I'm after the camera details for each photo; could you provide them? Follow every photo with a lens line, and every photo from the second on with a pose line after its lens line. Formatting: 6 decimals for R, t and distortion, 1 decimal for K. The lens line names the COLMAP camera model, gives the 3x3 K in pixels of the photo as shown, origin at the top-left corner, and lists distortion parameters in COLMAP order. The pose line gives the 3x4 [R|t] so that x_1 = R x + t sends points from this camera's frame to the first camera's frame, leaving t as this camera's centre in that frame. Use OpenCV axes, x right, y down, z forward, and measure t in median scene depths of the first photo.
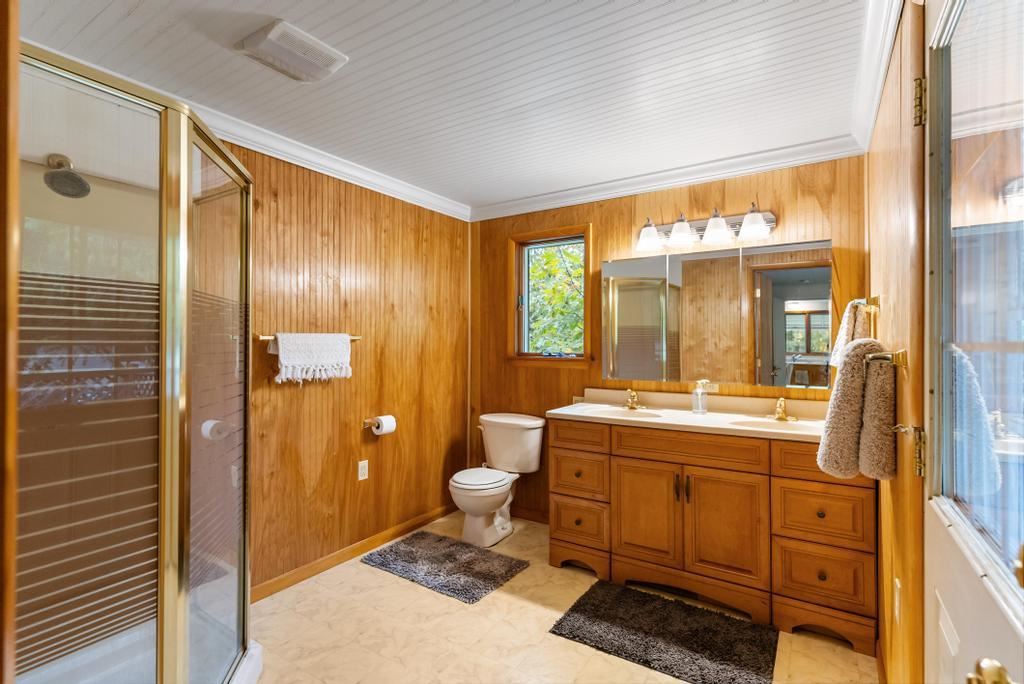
lens RADIAL K [[489.1, 0, 510.4], [0, 489.1, 340.0], [0, 0, 1]] dist [0.001436, -0.000112]
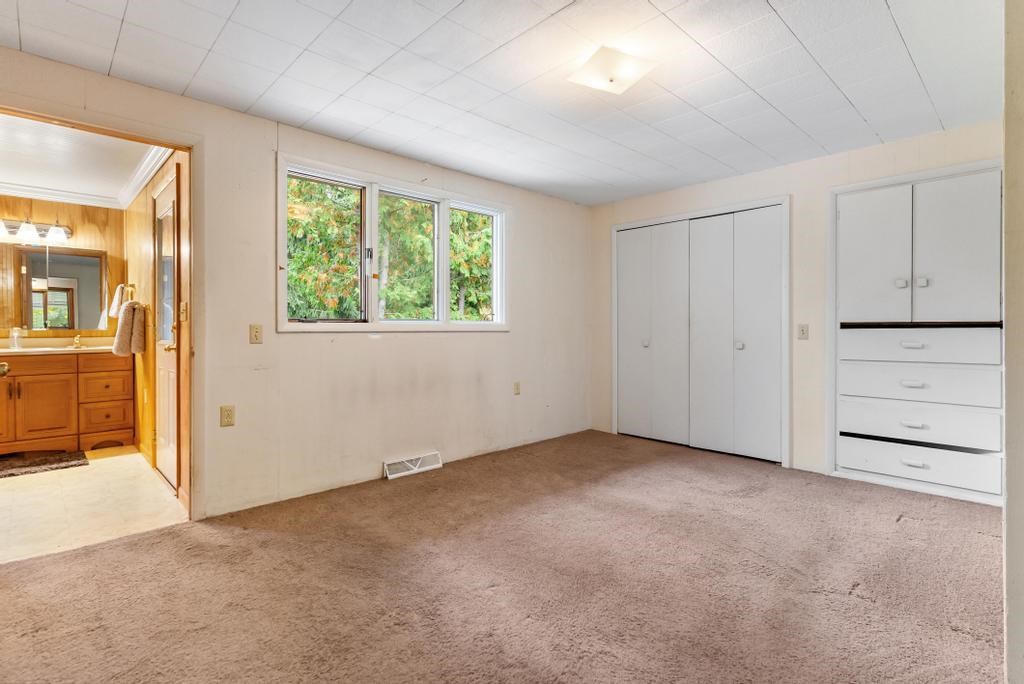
lens RADIAL K [[499.2, 0, 511.9], [0, 499.2, 332.6], [0, 0, 1]] dist [-0.001592, 0.000159]
pose [[0.232144, -0.008187, 0.972647, -0.883321], [-0.006806, 0.999926, 0.010041, 0.082274], [-0.972658, -0.008951, 0.232071, -1.001480]]
